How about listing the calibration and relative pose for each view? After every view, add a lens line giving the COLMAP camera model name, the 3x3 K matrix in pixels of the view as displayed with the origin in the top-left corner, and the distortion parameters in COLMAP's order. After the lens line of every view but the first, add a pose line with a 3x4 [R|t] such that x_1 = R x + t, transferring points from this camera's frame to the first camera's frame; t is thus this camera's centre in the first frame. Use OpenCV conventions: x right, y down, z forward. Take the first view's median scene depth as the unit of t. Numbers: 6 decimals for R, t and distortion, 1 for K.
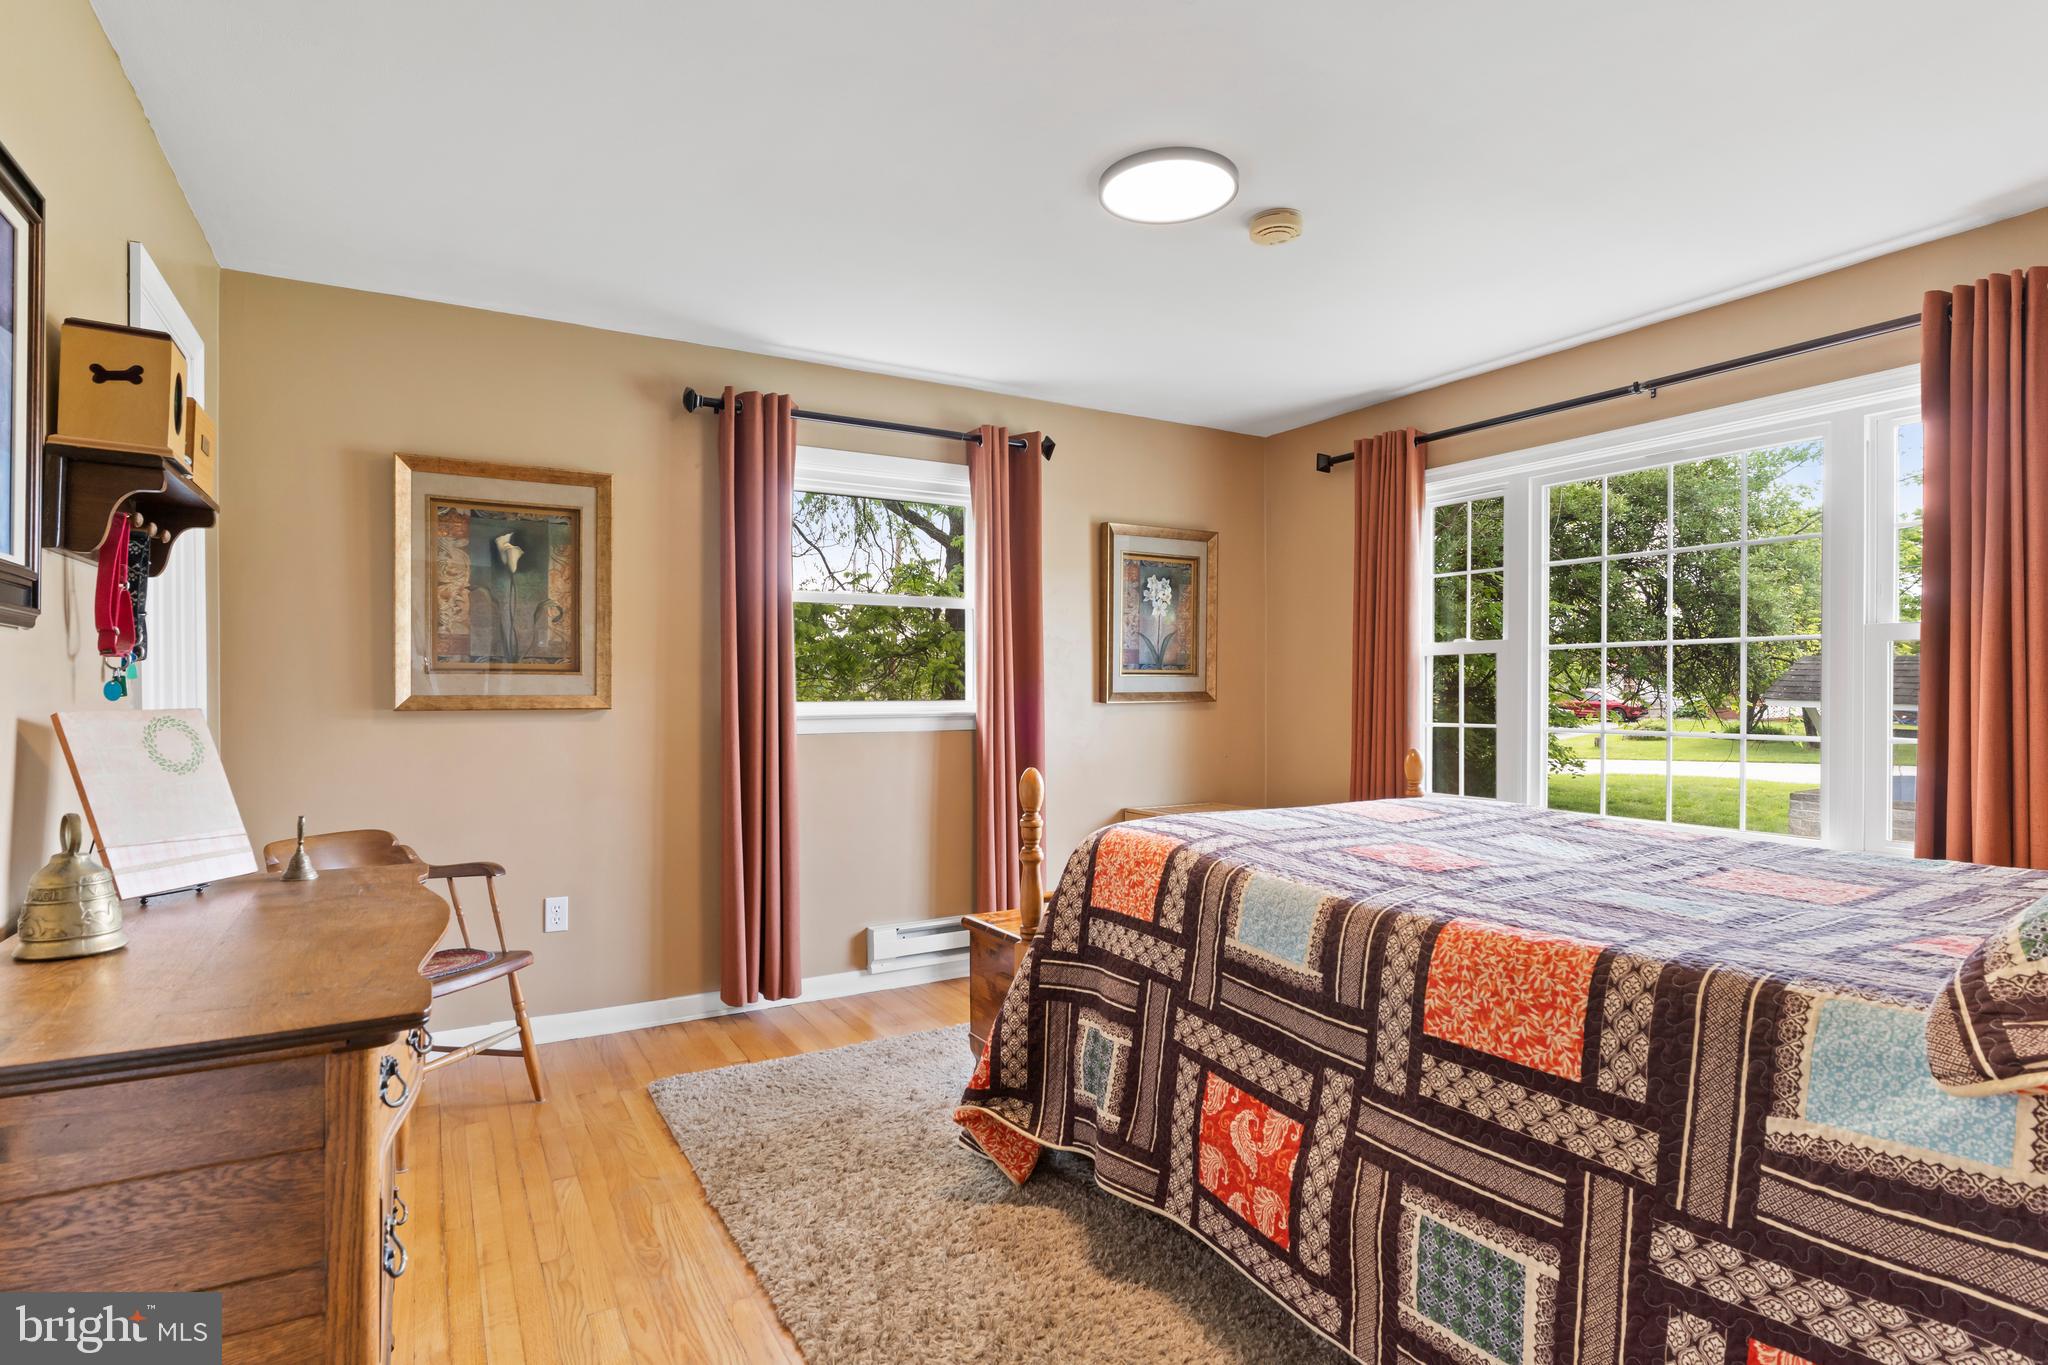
lens RADIAL K [[1057.4, 0, 1011.8], [0, 1057.4, 691.8], [0, 0, 1]] dist [-0.004626, 0.001477]
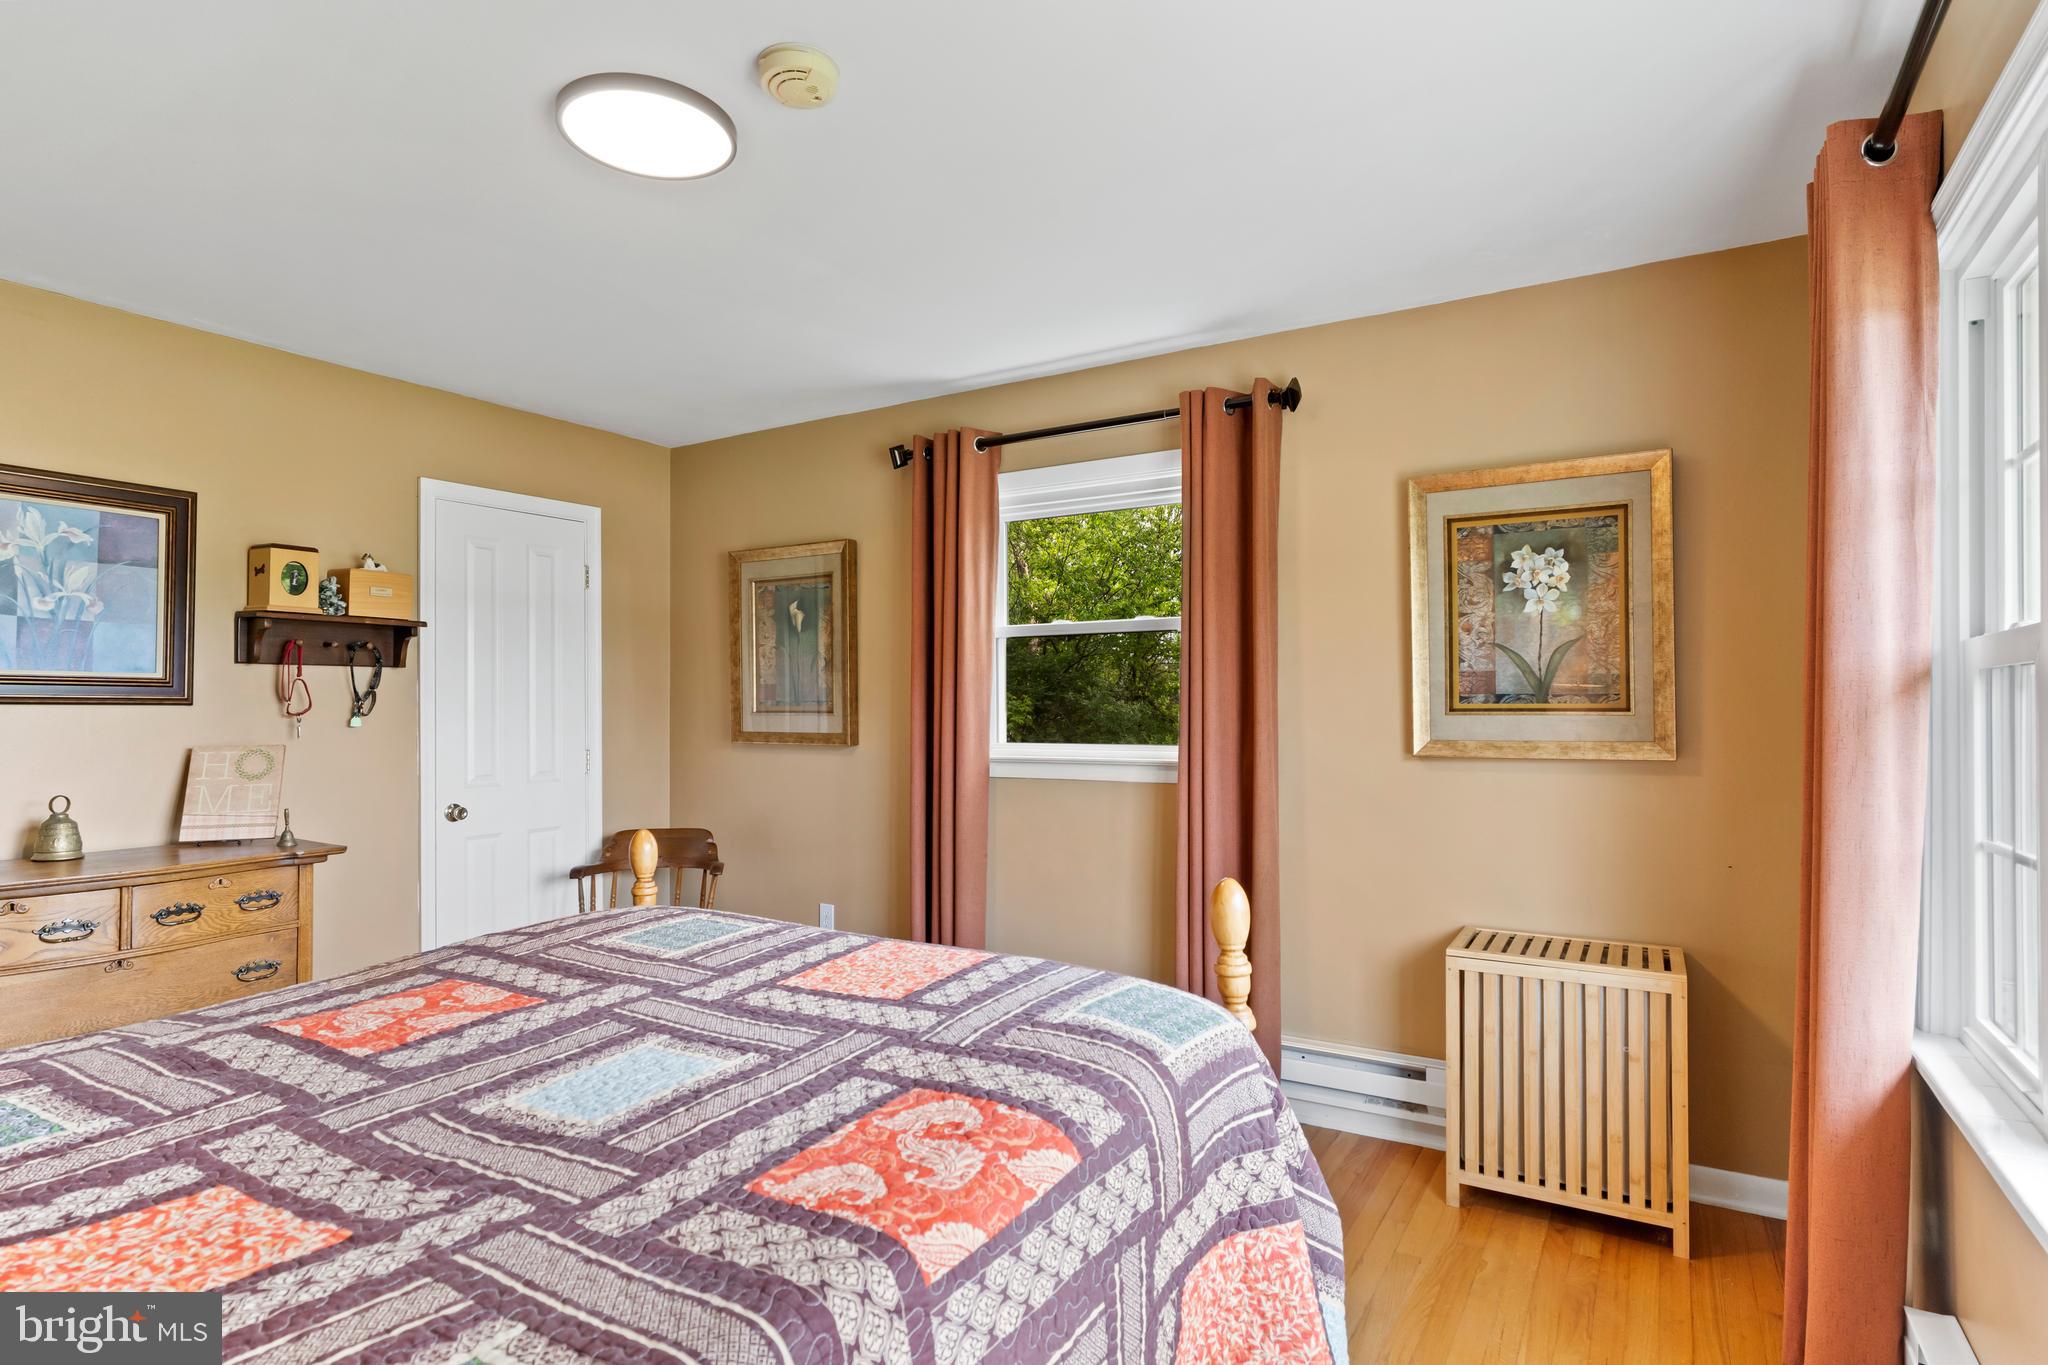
lens RADIAL K [[1057.4, 0, 1018.3], [0, 1057.4, 694.7], [0, 0, 1]] dist [-0.004626, 0.001477]
pose [[0.472195, -0.010774, -0.881428, 0.579654], [-0.001174, 0.999917, -0.012851, -0.019378], [0.881493, 0.007103, 0.472143, 0.508503]]
